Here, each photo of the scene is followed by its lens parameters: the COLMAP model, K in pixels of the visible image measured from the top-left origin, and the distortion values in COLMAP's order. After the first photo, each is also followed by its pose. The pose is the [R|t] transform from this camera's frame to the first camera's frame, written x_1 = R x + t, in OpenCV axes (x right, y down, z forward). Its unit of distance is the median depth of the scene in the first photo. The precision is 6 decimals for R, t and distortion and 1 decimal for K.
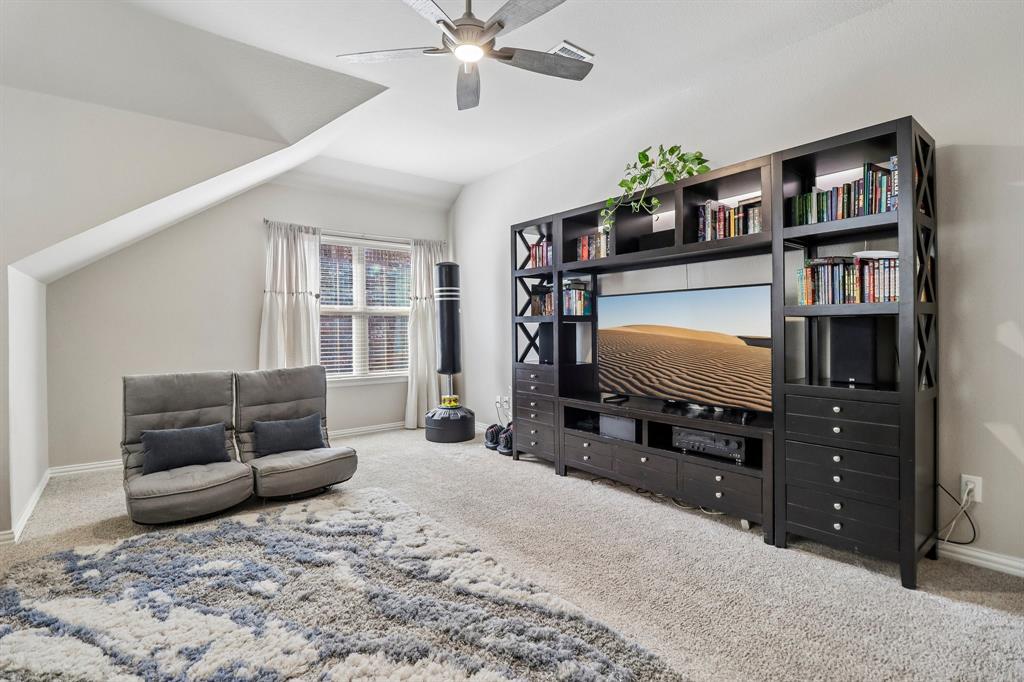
lens RADIAL K [[484.1, 0, 512.0], [0, 484.1, 341.0], [0, 0, 1]] dist [-0.016919, -0.000384]
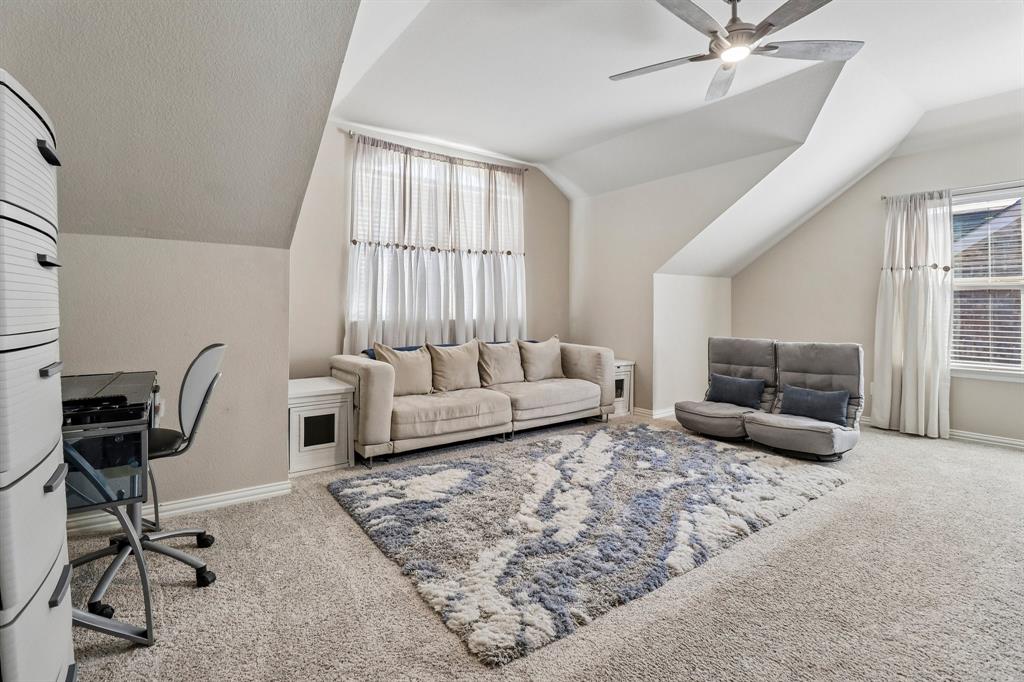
lens RADIAL K [[478.0, 0, 507.1], [0, 478.0, 319.9], [0, 0, 1]] dist [-0.009324, -0.000376]
pose [[-0.044483, 0.032781, -0.998472, 0.725788], [-0.026502, 0.999071, 0.033981, -0.015462], [0.998659, 0.027973, -0.043573, 0.389183]]
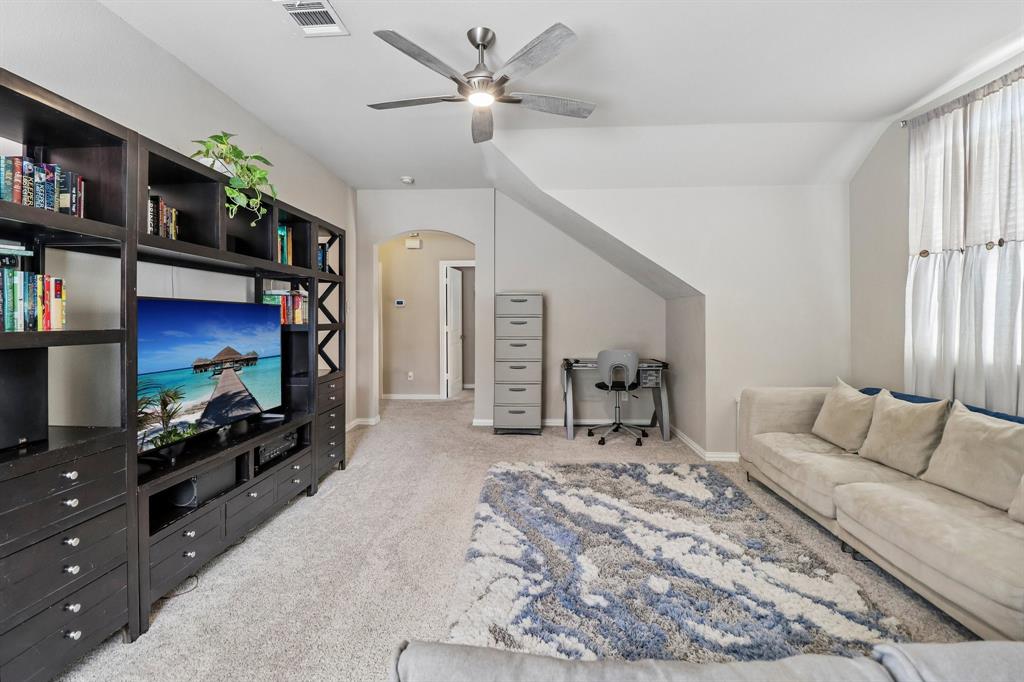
lens RADIAL K [[478.0, 0, 507.1], [0, 478.0, 319.9], [0, 0, 1]] dist [-0.009324, -0.000376]
pose [[-0.749455, 0.008451, 0.662001, -0.633786], [0.024816, 0.999574, 0.015335, -0.070511], [-0.661590, 0.027921, -0.749346, 1.311006]]
